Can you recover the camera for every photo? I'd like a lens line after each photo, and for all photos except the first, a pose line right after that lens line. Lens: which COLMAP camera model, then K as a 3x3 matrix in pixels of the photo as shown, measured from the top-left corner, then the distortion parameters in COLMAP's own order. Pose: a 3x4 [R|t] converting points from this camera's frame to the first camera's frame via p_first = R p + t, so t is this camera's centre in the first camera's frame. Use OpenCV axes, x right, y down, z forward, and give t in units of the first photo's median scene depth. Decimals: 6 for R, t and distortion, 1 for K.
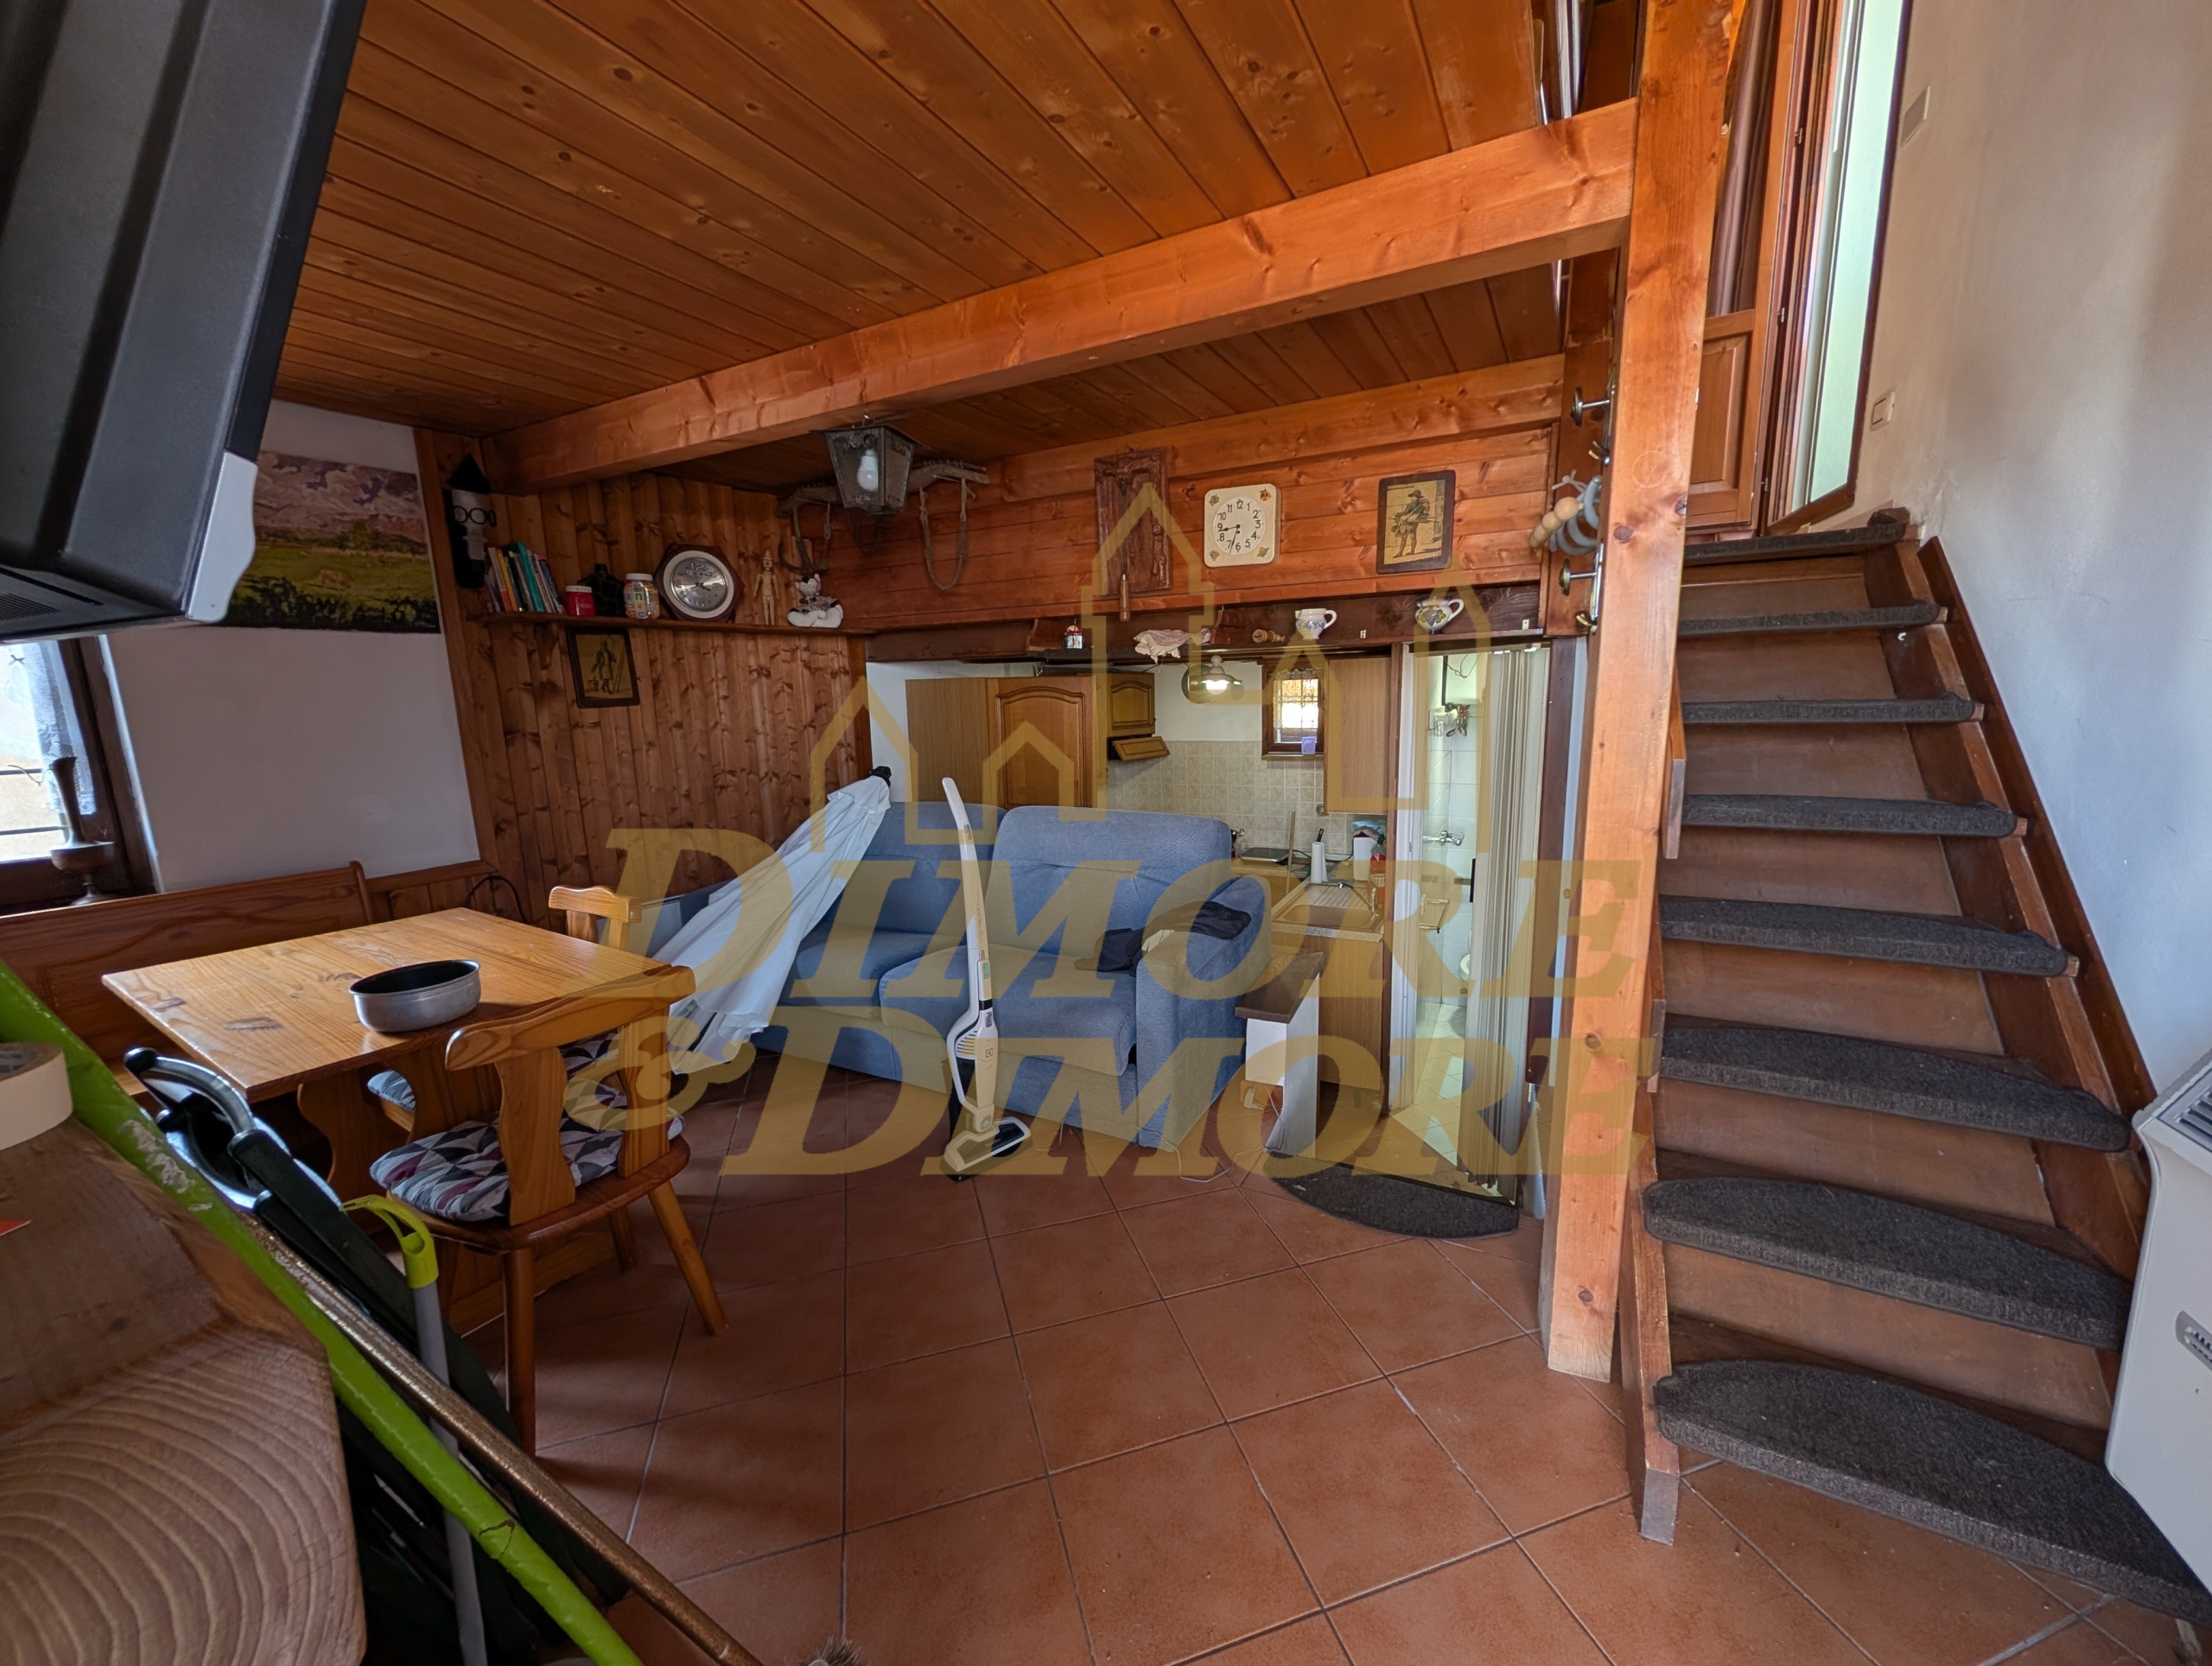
lens RADIAL K [[855.3, 0, 1106.0], [0, 855.3, 833.0], [0, 0, 1]] dist [-0.001503, -0.000150]
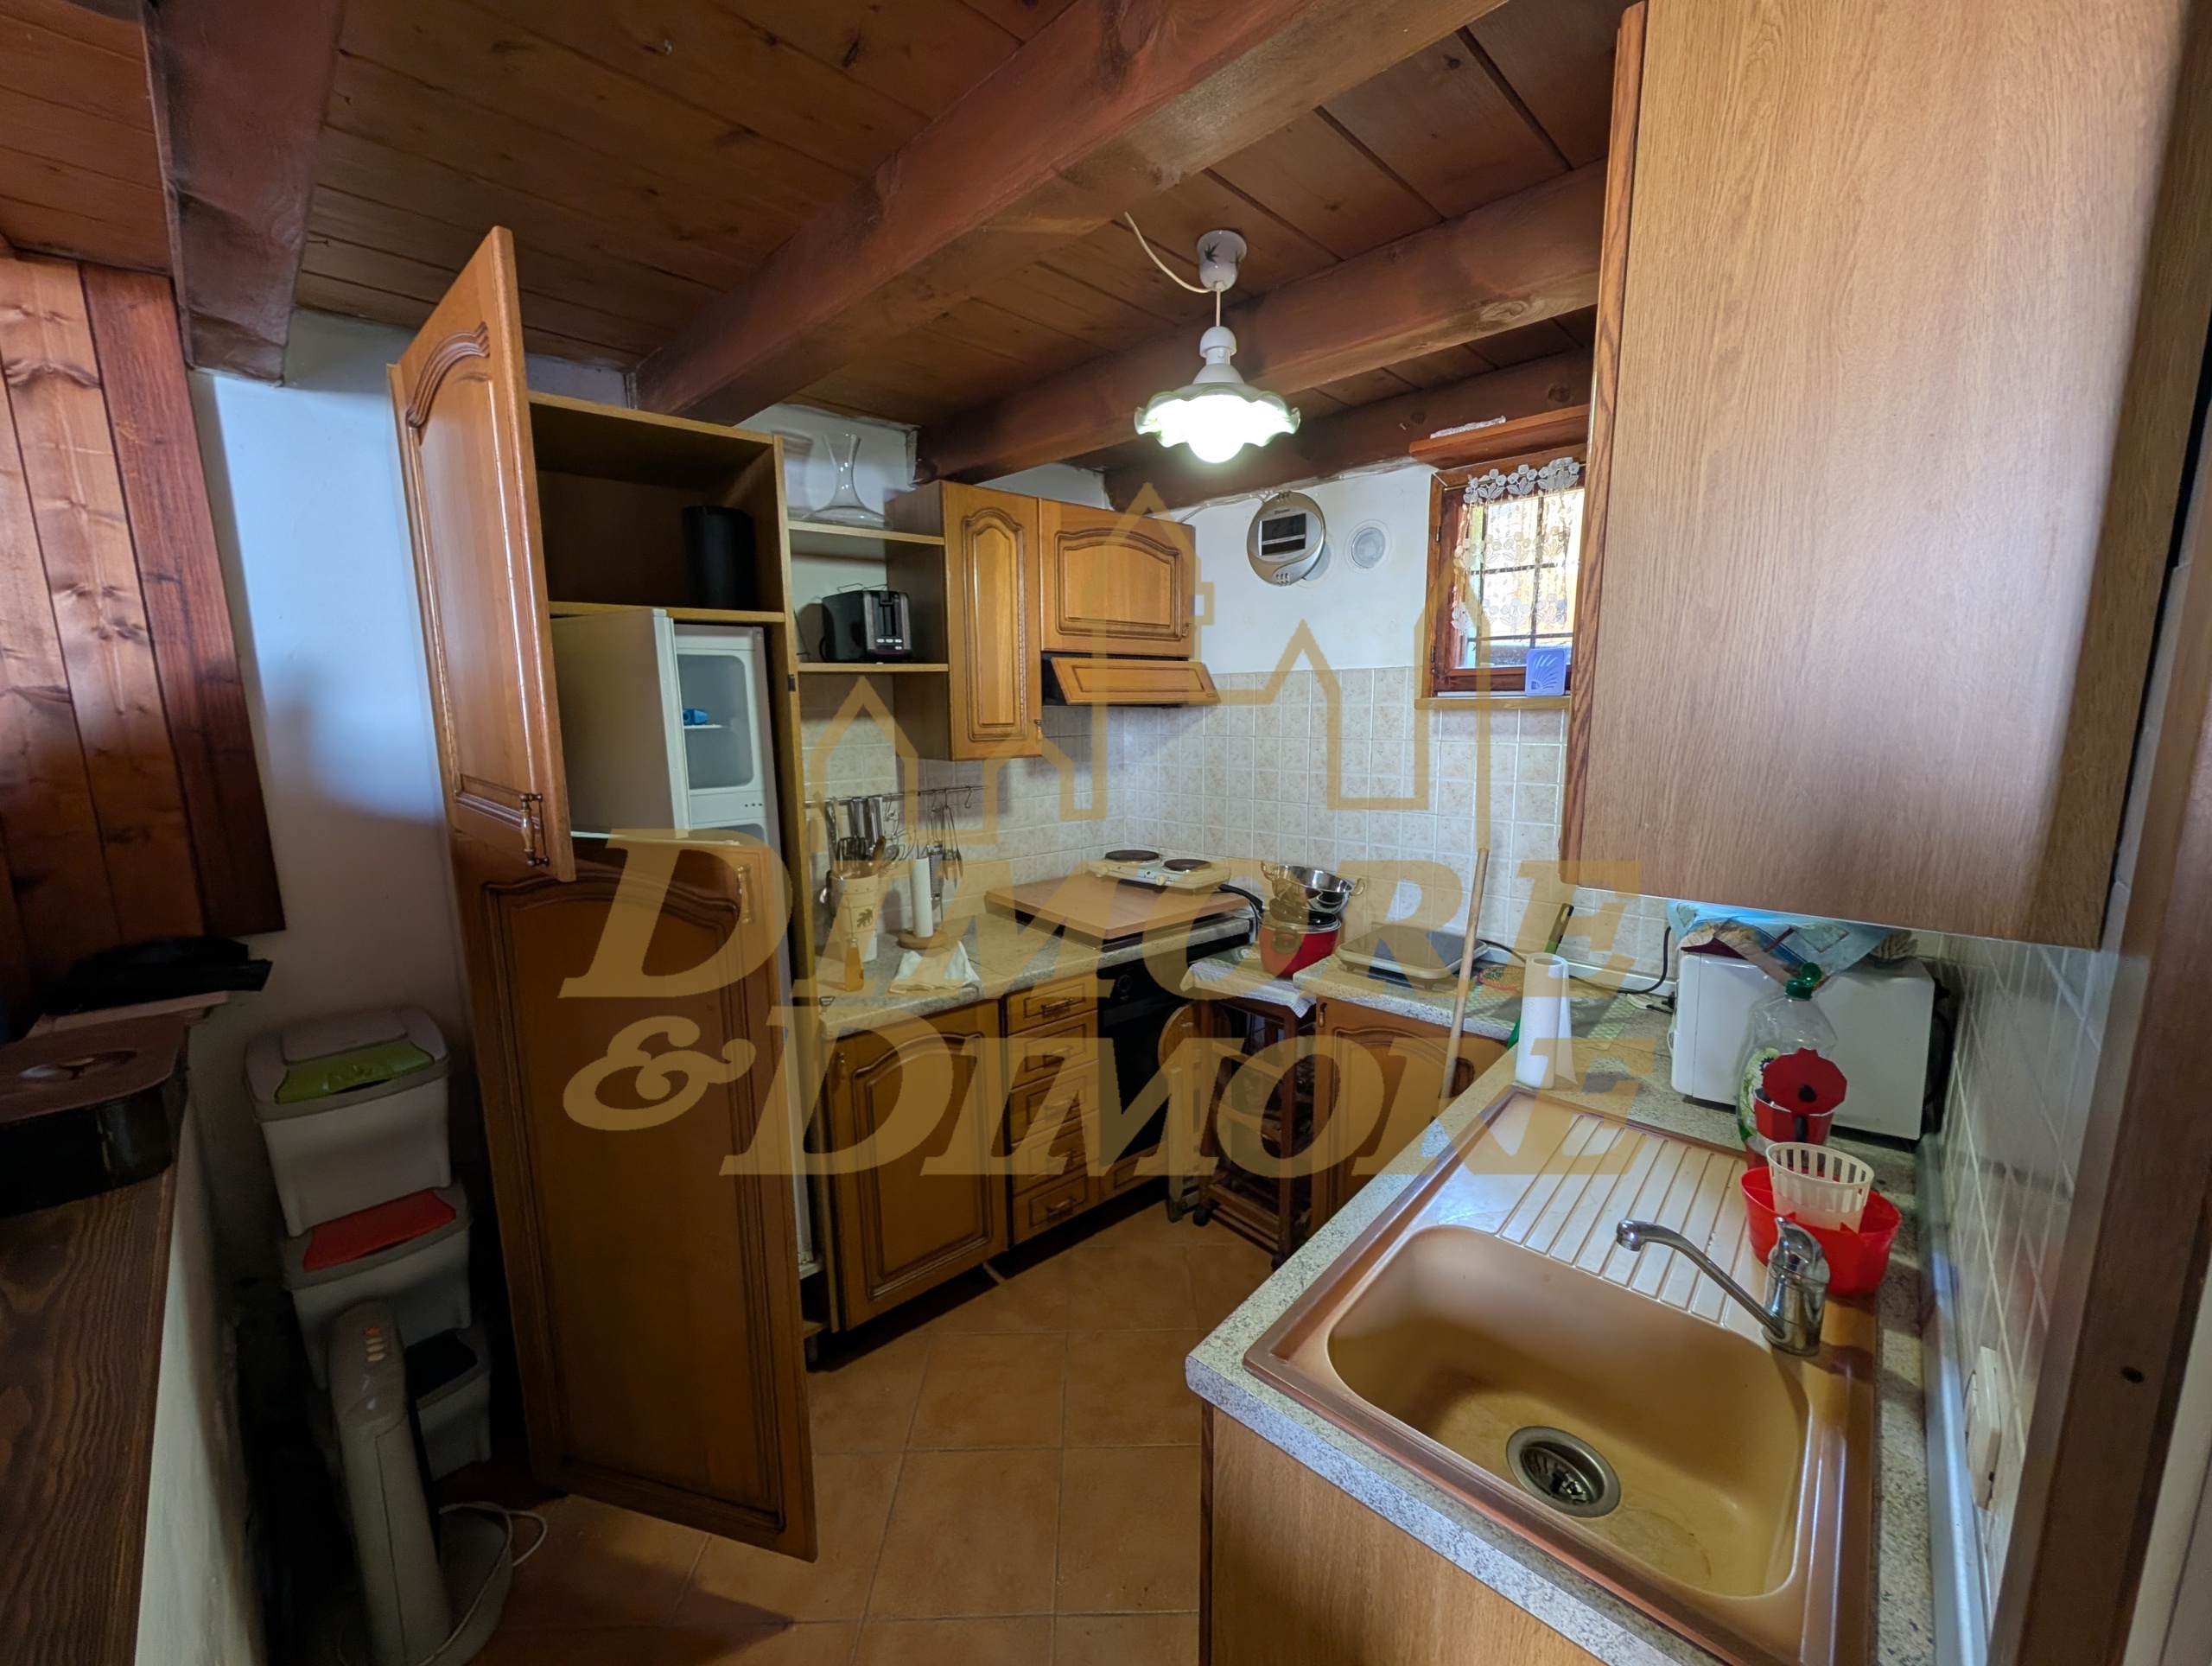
lens RADIAL K [[855.3, 0, 1106.0], [0, 855.3, 833.0], [0, 0, 1]] dist [-0.001503, -0.000150]
pose [[0.972767, 0.050589, -0.226199, 0.212113], [-0.047465, 0.998688, 0.019232, -0.045641], [0.226875, -0.007972, 0.973891, 0.919214]]
